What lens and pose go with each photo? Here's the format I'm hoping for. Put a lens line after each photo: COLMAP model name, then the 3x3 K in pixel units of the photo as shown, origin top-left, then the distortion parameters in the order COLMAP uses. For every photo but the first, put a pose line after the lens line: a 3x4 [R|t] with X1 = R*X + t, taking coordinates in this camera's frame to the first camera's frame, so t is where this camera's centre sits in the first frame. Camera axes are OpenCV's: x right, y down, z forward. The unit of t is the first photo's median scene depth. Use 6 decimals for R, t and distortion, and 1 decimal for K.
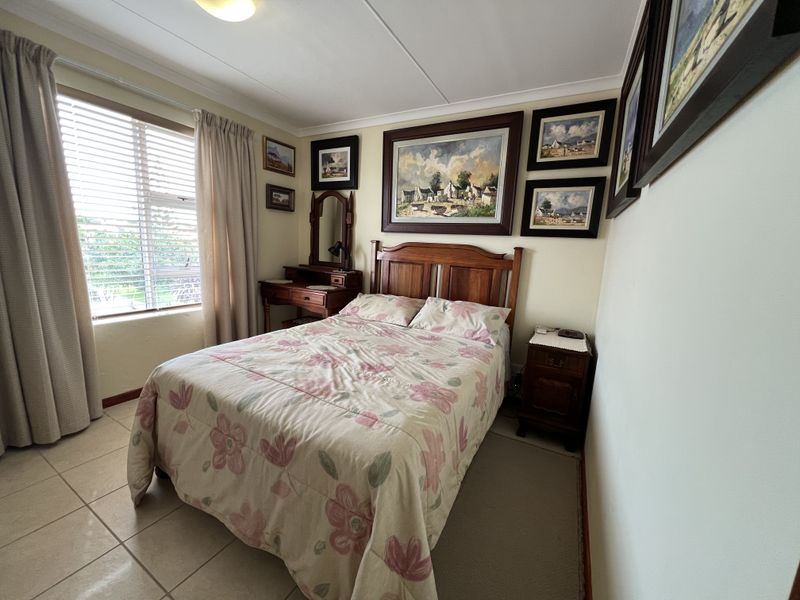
lens RADIAL K [[318.7, 0, 400.0], [0, 318.7, 300.0], [0, 0, 1]] dist [-0.001274, -0.000253]
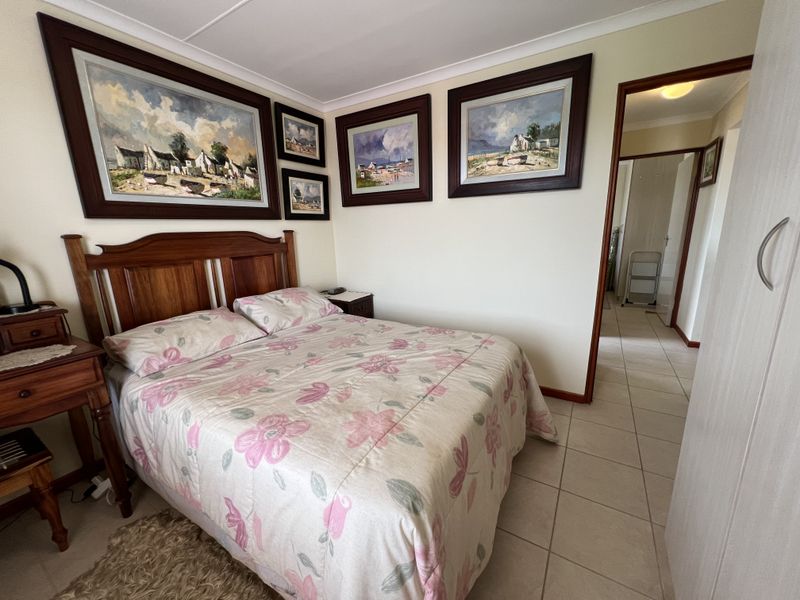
lens RADIAL K [[318.7, 0, 400.0], [0, 318.7, 300.0], [0, 0, 1]] dist [-0.001274, -0.000253]
pose [[0.036821, -0.271733, 0.961668, -0.712026], [0.193841, 0.945985, 0.259880, -0.145387], [-0.980342, 0.176842, 0.087505, 0.557999]]
